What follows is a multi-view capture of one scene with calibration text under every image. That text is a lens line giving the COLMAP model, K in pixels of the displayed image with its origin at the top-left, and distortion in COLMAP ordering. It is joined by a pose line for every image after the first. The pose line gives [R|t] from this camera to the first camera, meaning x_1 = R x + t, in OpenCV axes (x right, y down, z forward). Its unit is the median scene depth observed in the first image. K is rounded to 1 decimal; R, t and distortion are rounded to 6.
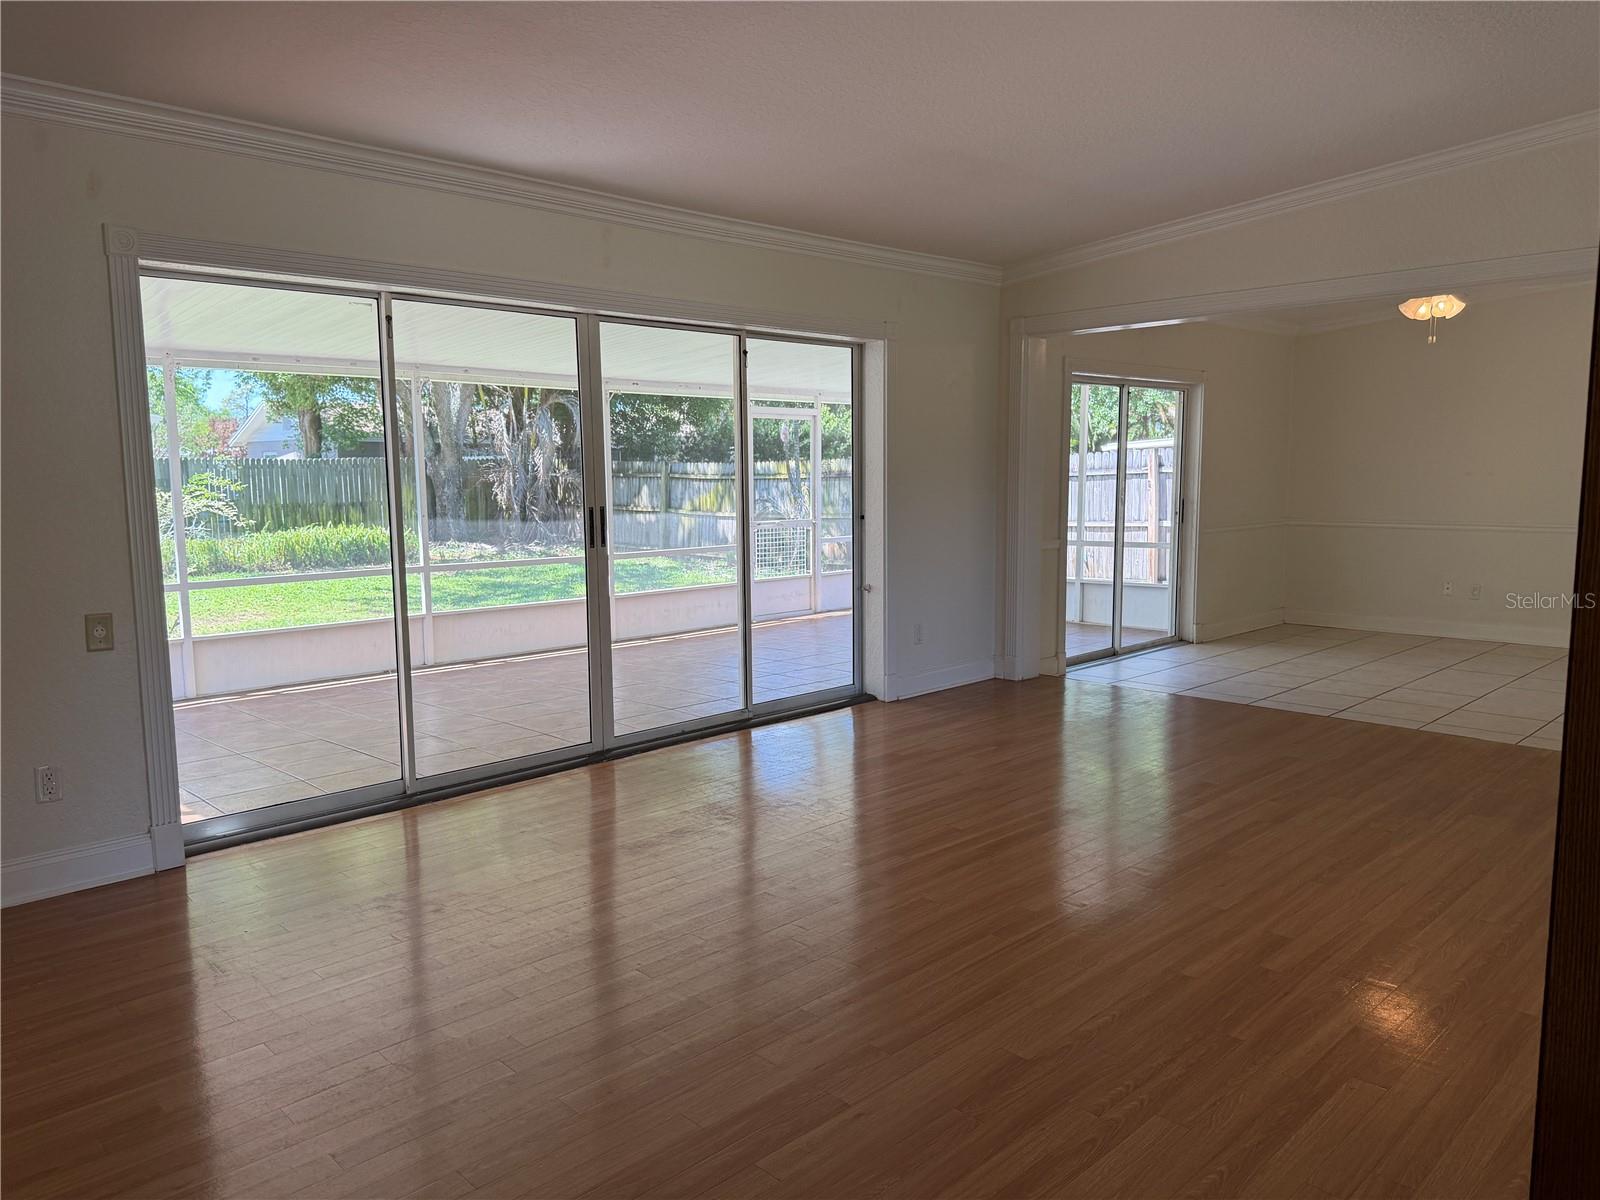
lens RADIAL K [[1122.0, 0, 809.9], [0, 1122.0, 599.6], [0, 0, 1]] dist [0.126004, -0.154503]
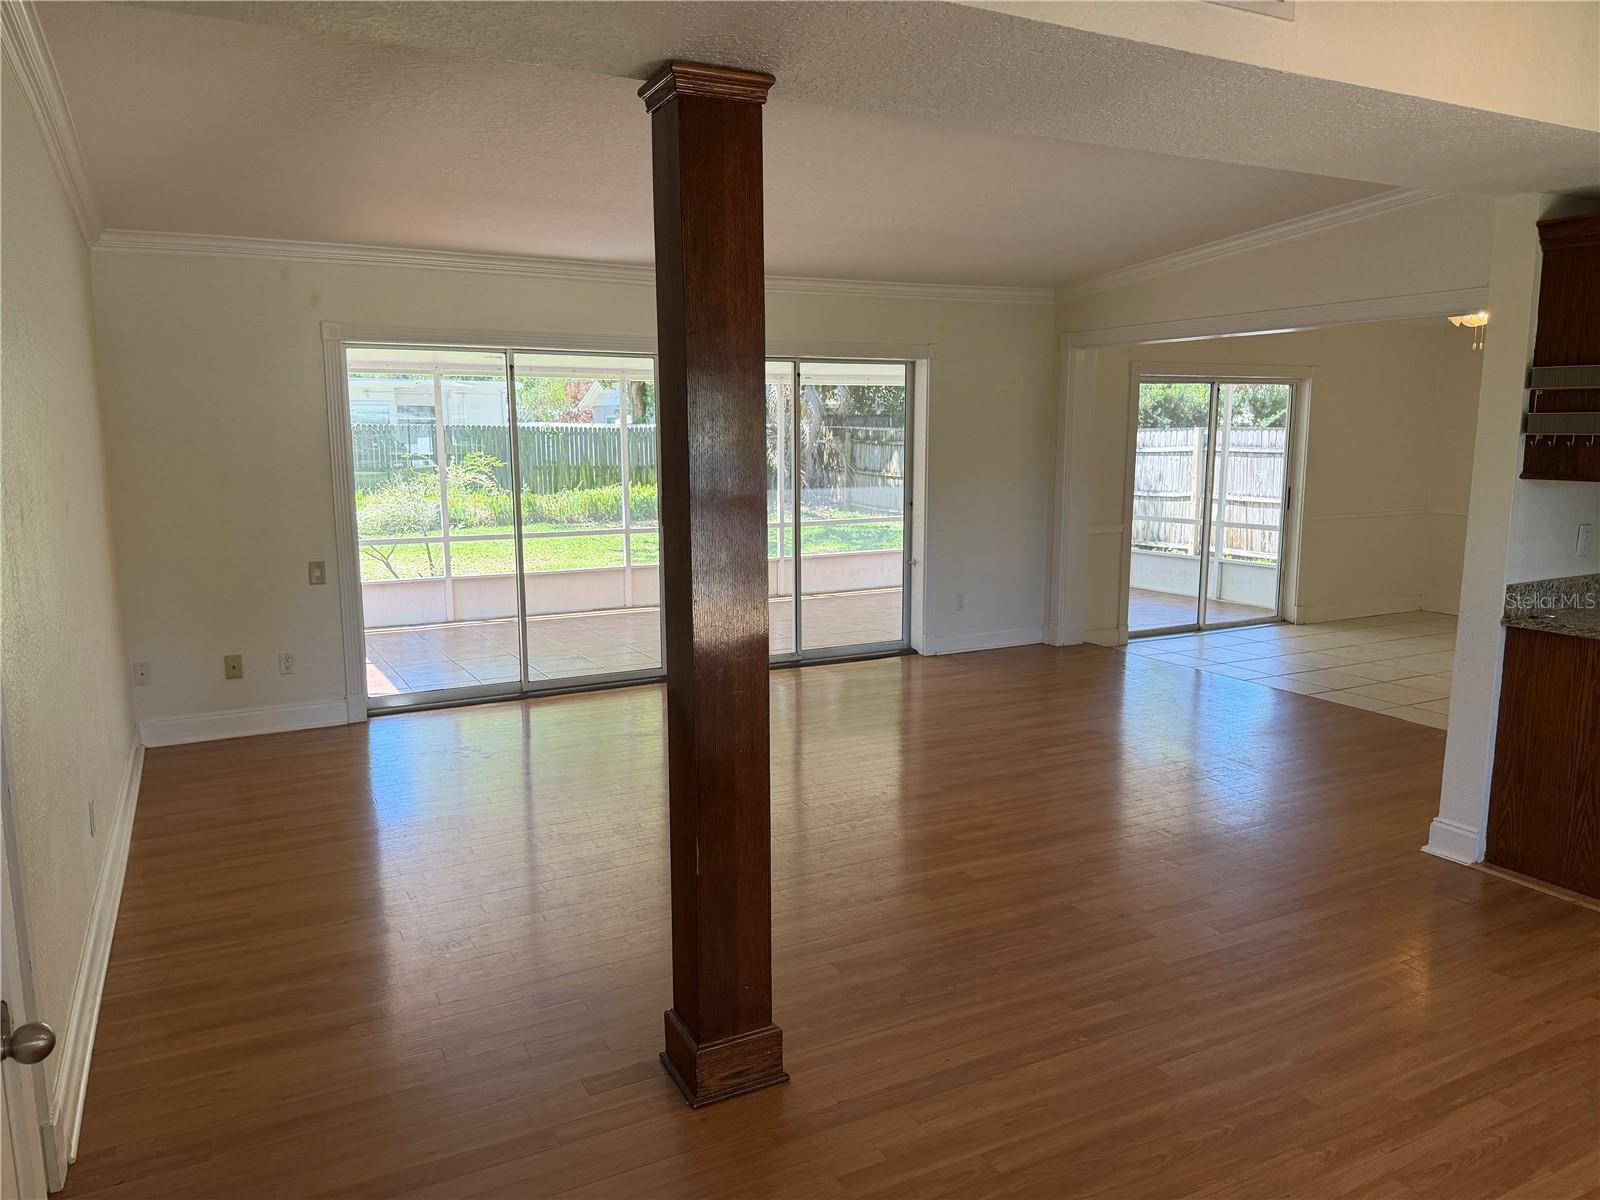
lens RADIAL K [[1113.3, 0, 803.5], [0, 1113.3, 593.0], [0, 0, 1]] dist [0.117347, -0.190342]
pose [[0.959930, 0.048394, -0.276029, 0.238282], [-0.039508, 0.998509, 0.037664, -0.015182], [0.277440, -0.025250, 0.960411, -0.170409]]
